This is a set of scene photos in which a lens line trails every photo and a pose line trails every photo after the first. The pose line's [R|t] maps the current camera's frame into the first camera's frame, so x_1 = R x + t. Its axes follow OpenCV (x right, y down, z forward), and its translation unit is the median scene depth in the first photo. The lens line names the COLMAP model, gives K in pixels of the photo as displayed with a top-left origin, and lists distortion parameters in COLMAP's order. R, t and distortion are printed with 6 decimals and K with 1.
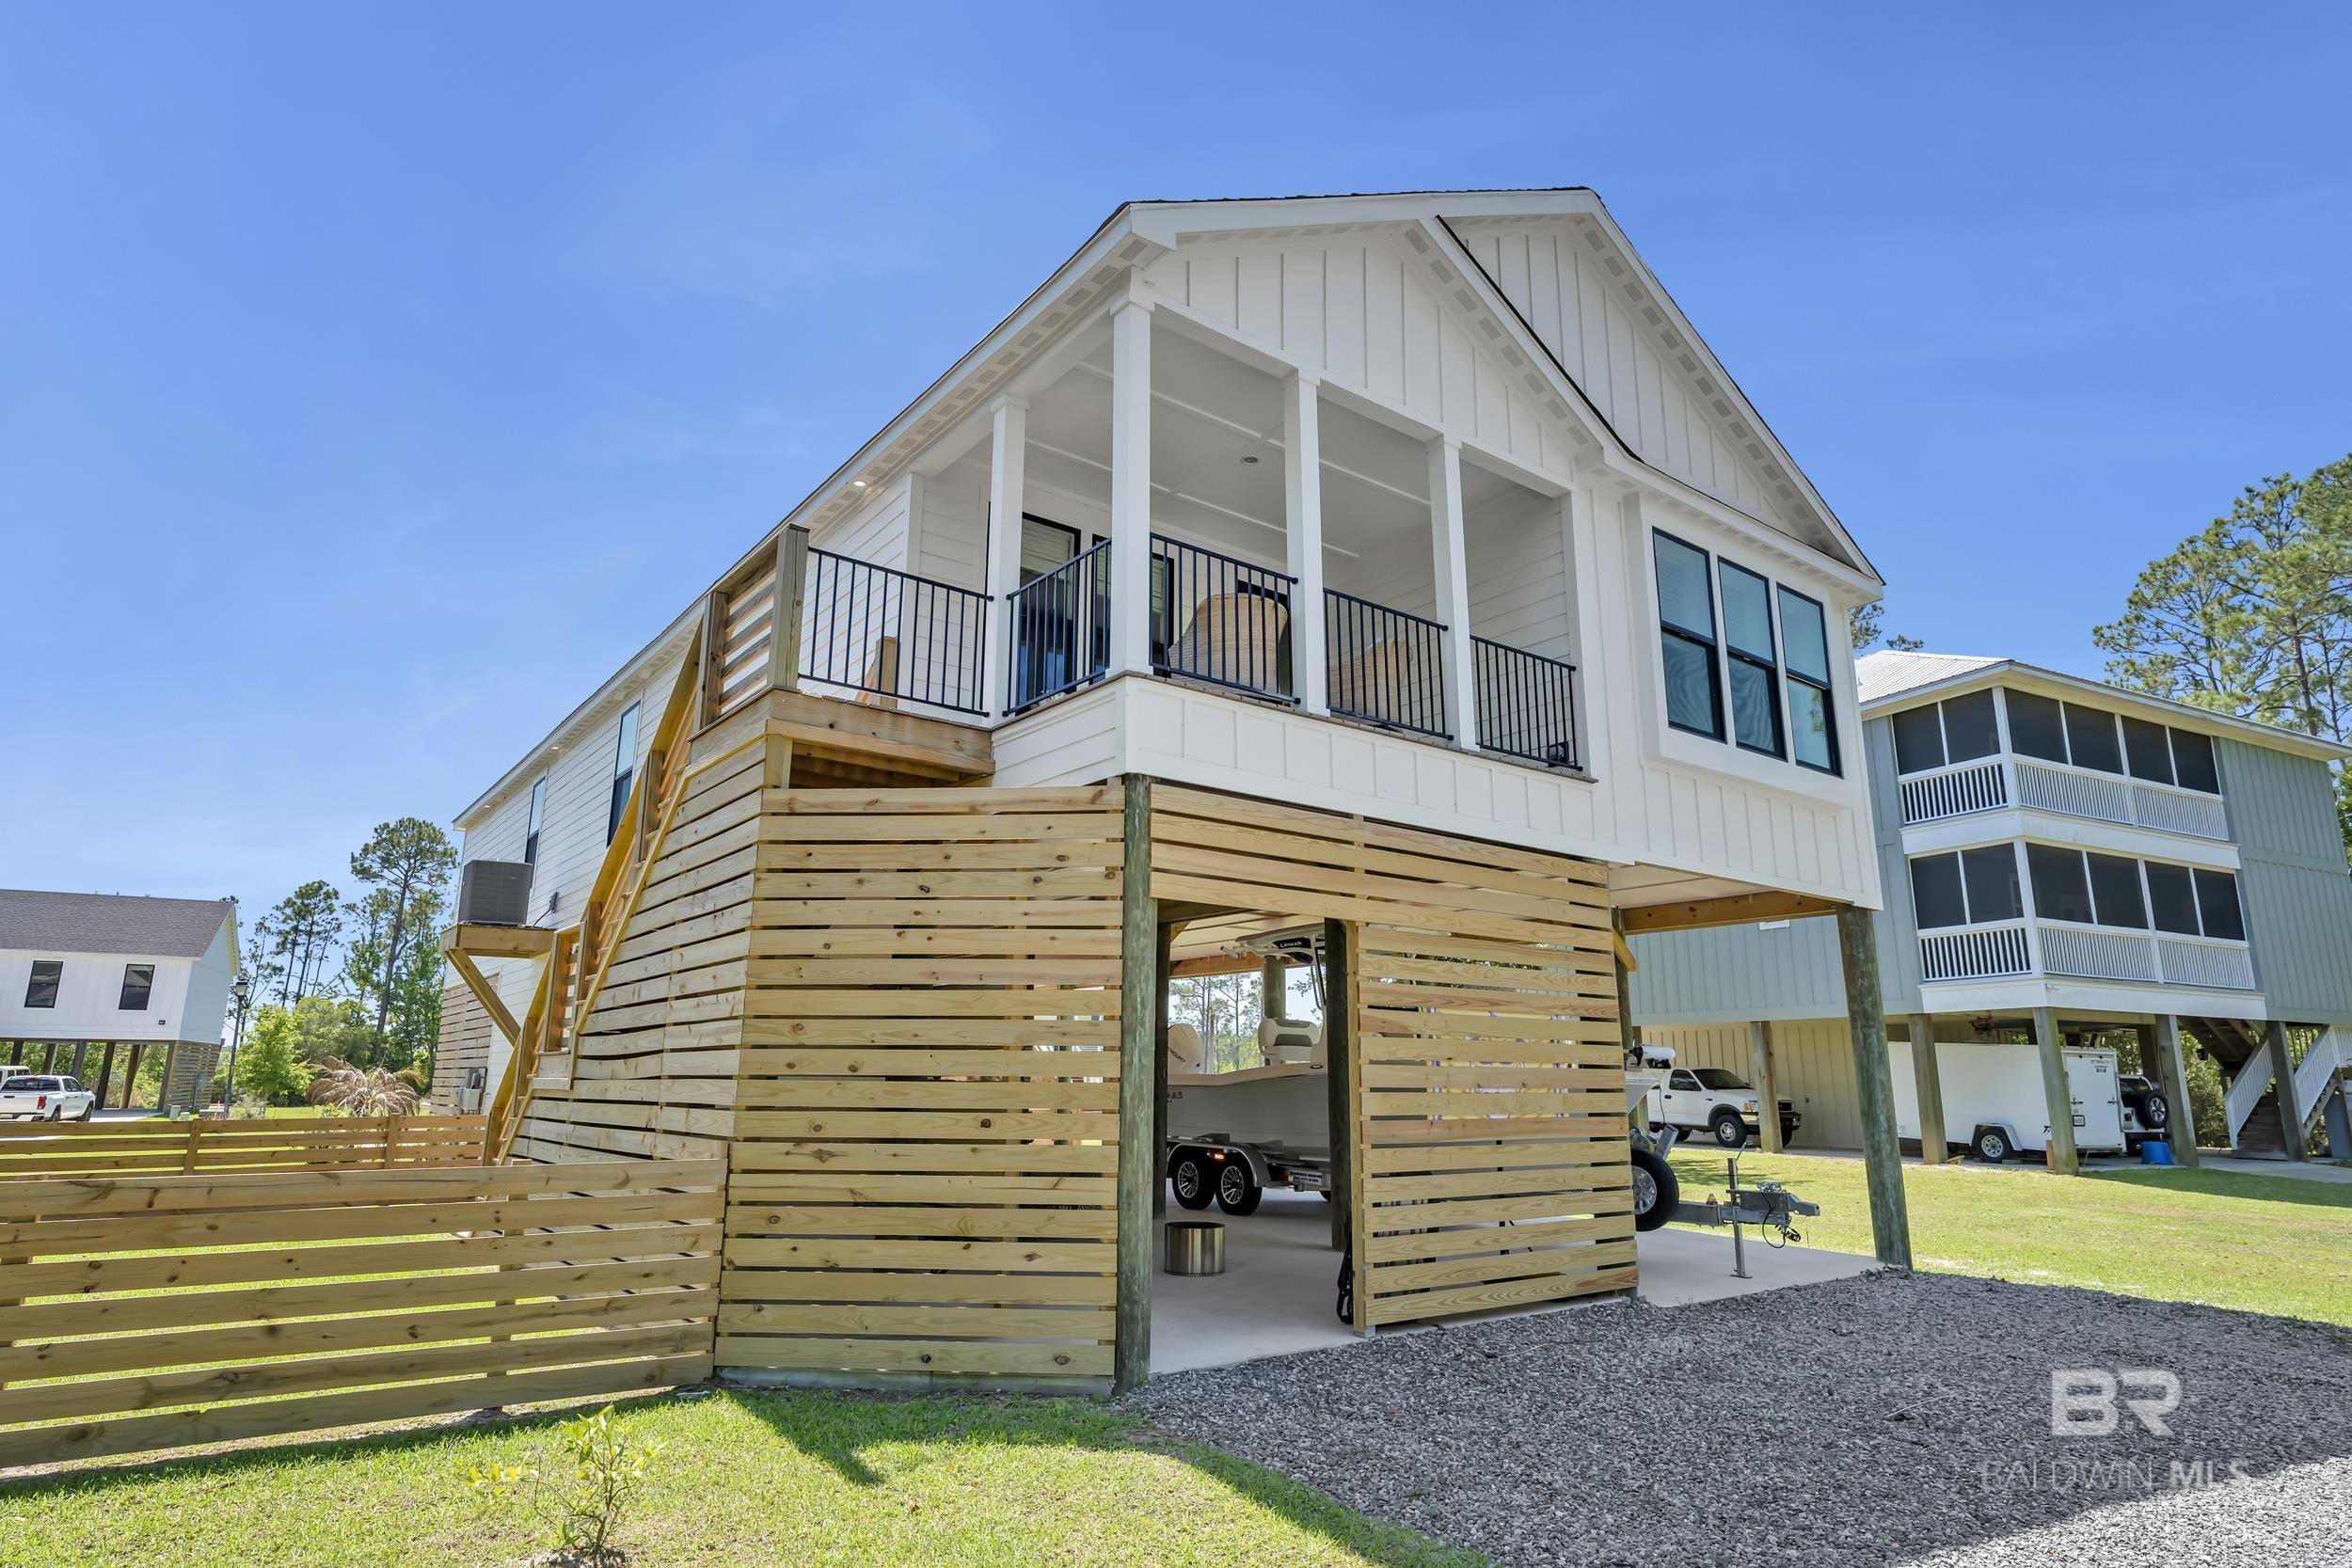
lens RADIAL K [[1280.1, 0, 1176.0], [0, 1280.1, 784.0], [0, 0, 1]] dist [0.001717, -0.000583]
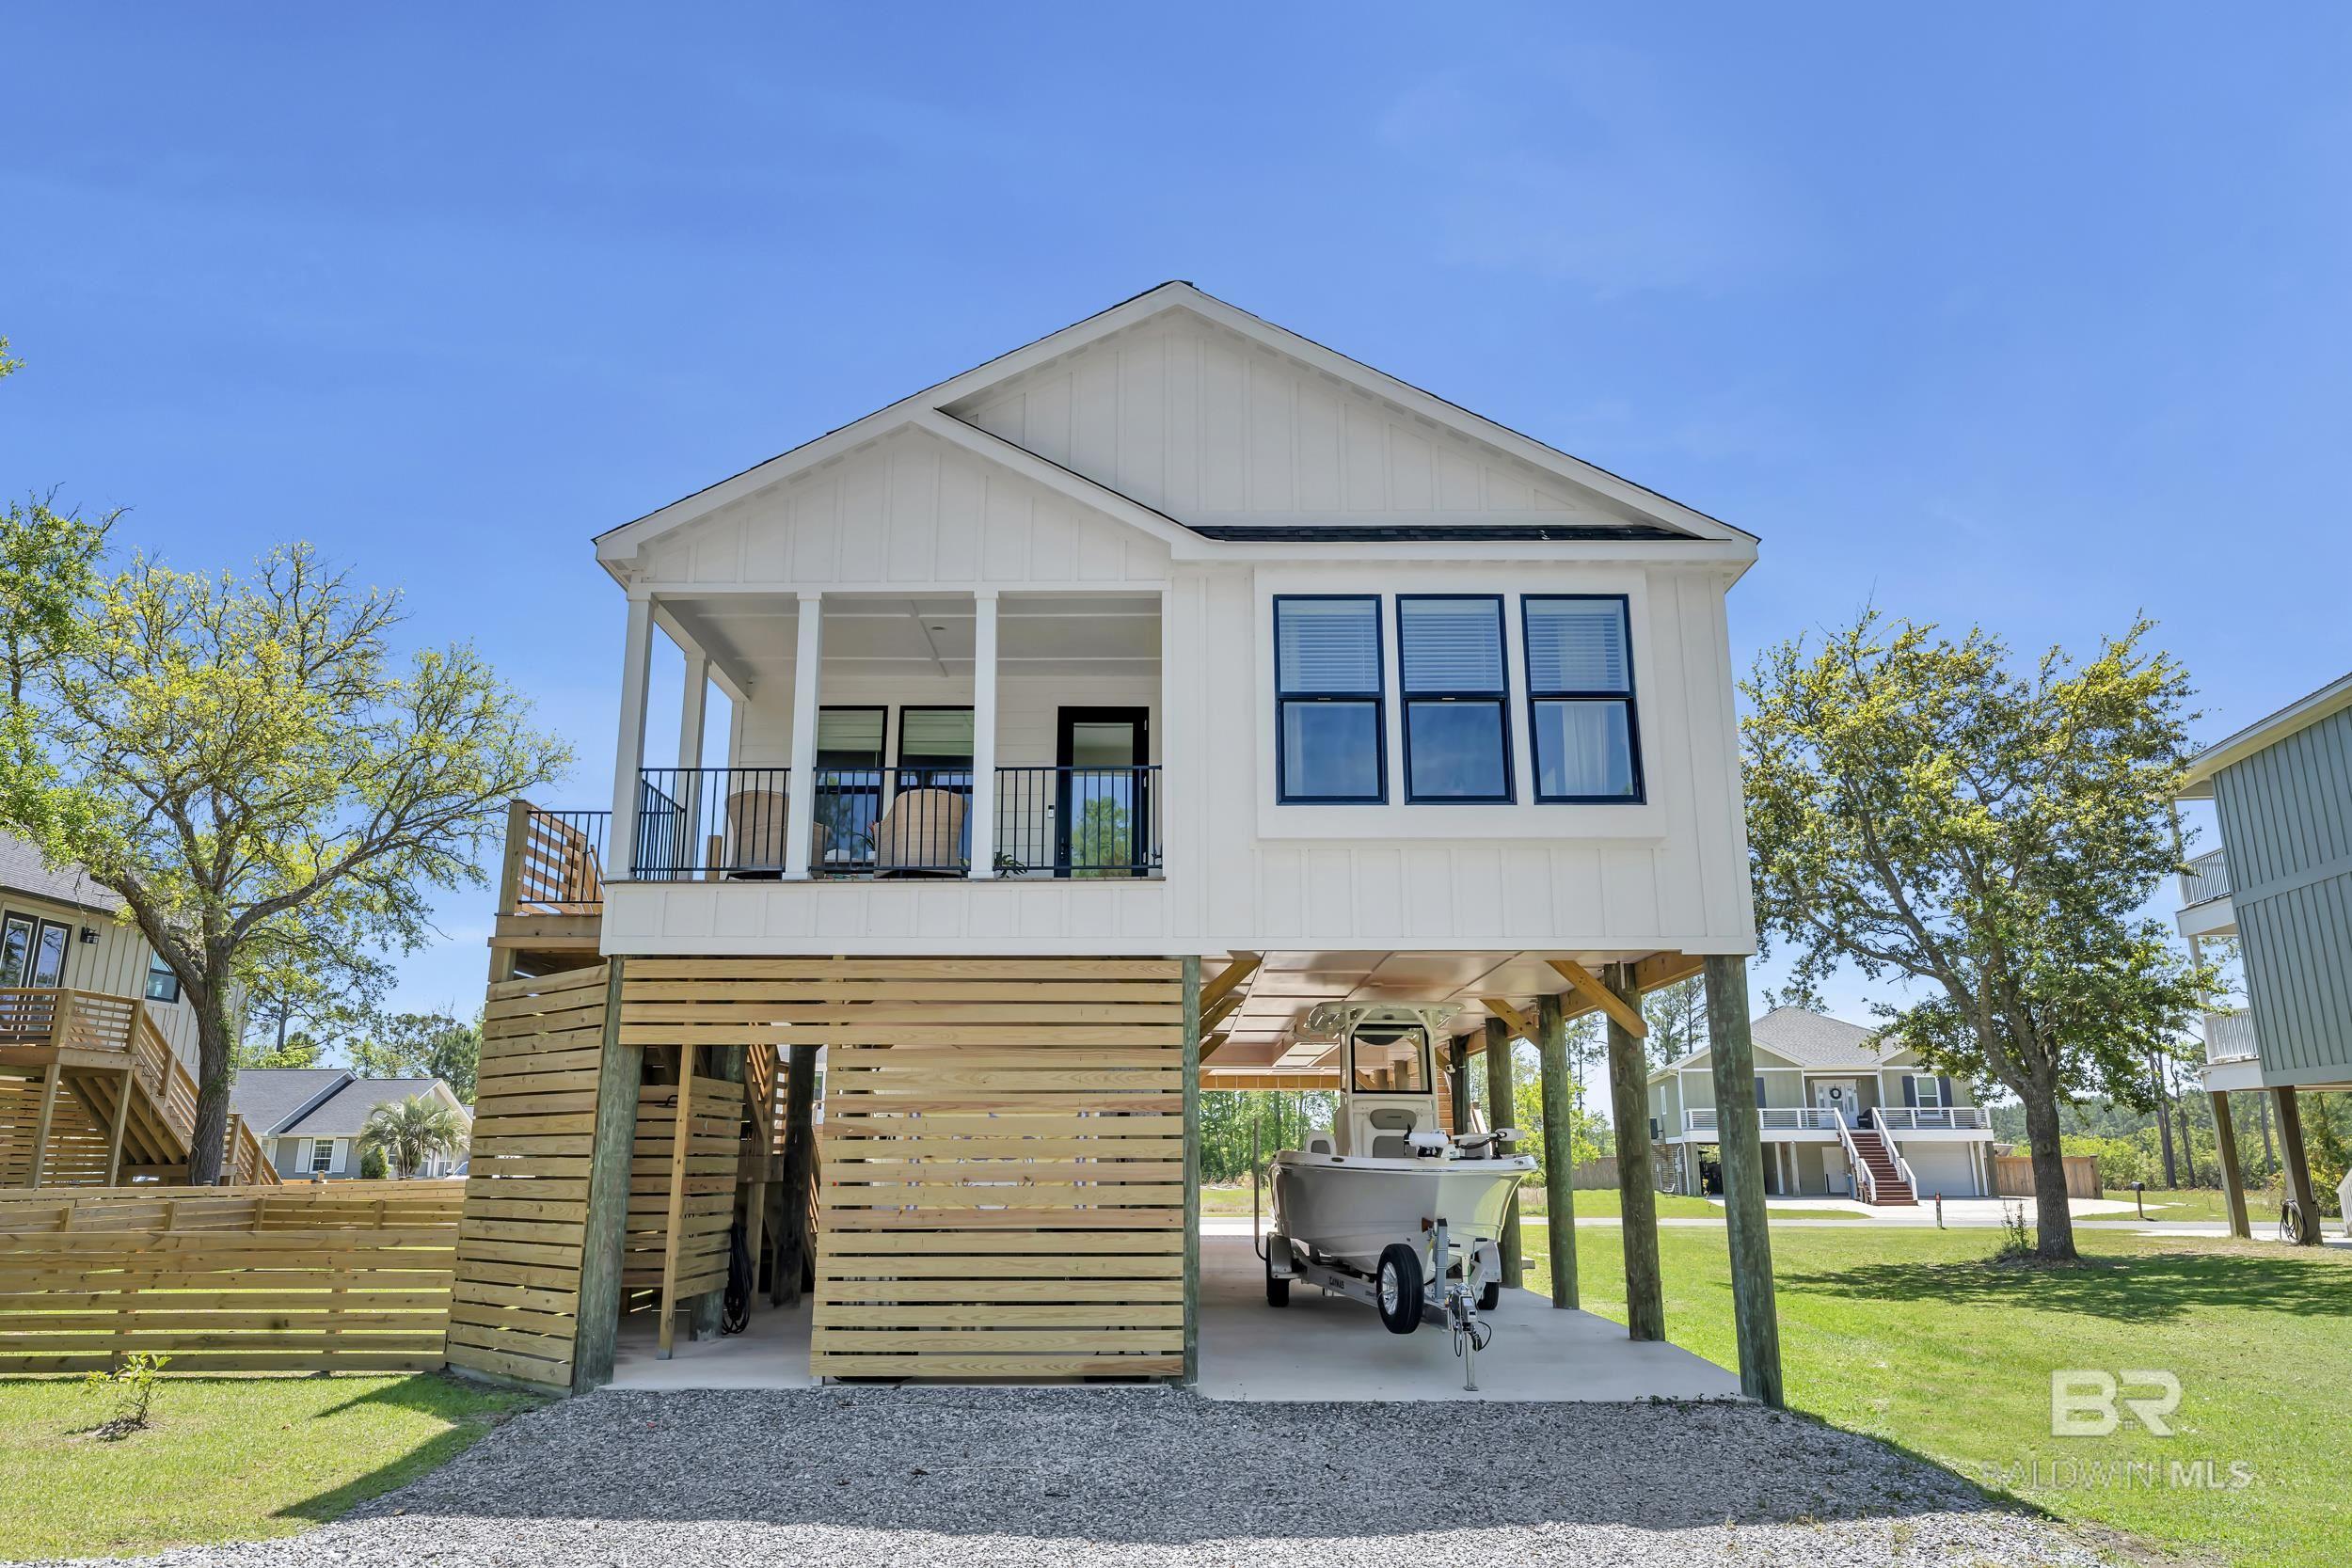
lens RADIAL K [[1563.9, 0, 1176.0], [0, 1563.9, 784.0], [0, 0, 1]] dist [-0.007460, 0.000140]
pose [[0.794433, -0.157985, -0.586445, 1.208676], [0.144176, 0.987031, -0.070592, 0.013888], [0.589992, -0.028471, 0.806907, 0.003220]]
